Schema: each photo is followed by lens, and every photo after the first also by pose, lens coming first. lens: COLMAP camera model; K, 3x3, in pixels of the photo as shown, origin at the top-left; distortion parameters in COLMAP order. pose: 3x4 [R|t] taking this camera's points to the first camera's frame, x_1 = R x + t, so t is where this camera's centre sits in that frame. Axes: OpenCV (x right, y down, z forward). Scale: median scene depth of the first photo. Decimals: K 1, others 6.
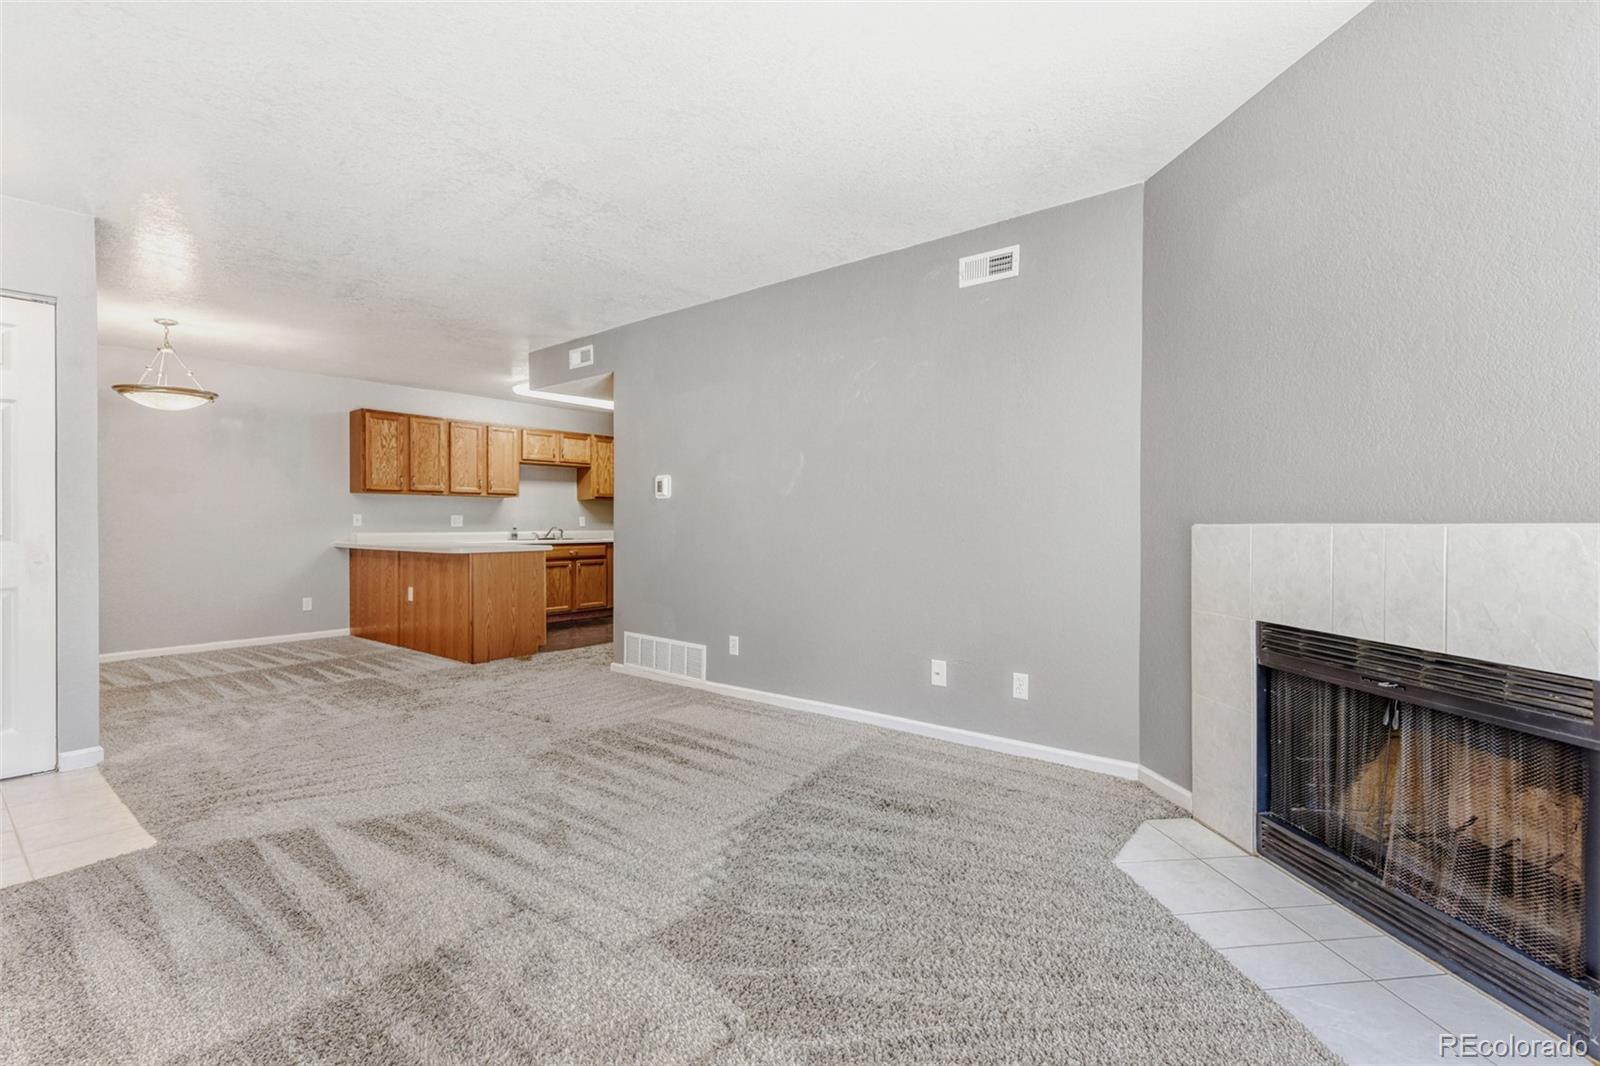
lens RADIAL K [[724.1, 0, 802.9], [0, 724.1, 527.0], [0, 0, 1]] dist [0.002205, 0.000165]
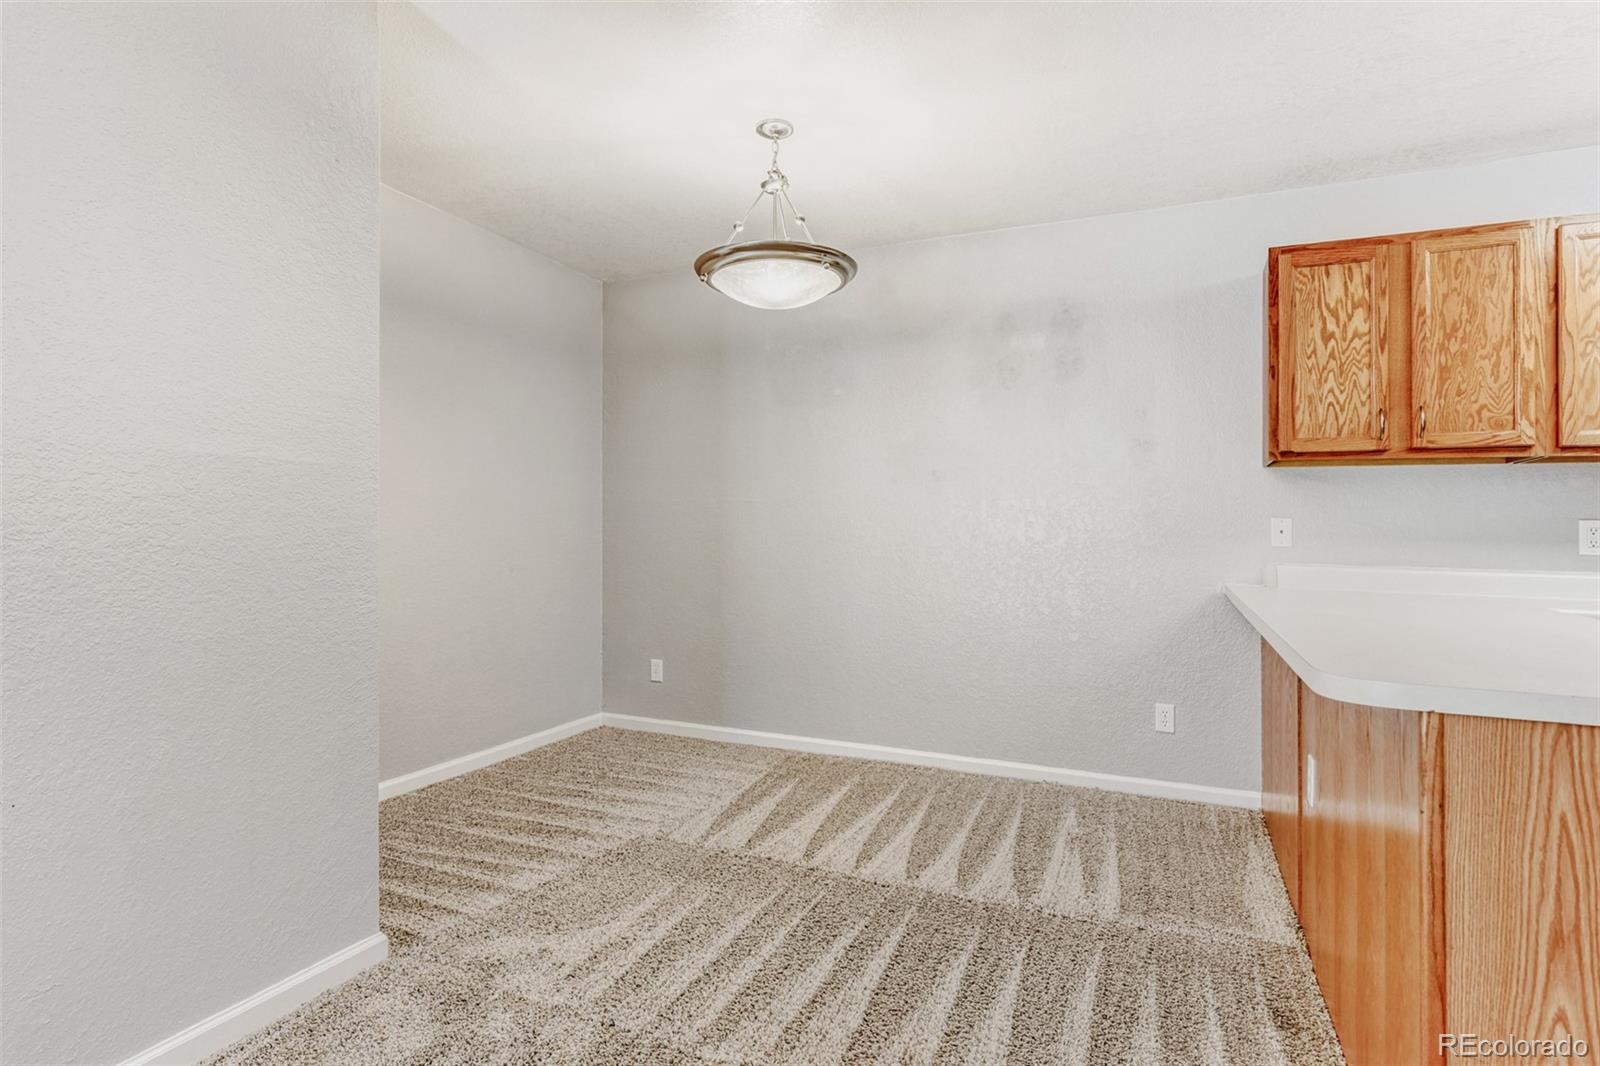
lens RADIAL K [[839.2, 0, 770.0], [0, 839.2, 519.5], [0, 0, 1]] dist [-0.002675, -0.001292]
pose [[0.232260, -0.002165, -0.972651, -0.221081], [-0.015315, 0.999865, -0.005883, -0.009501], [0.972533, 0.016263, 0.232195, 0.608605]]
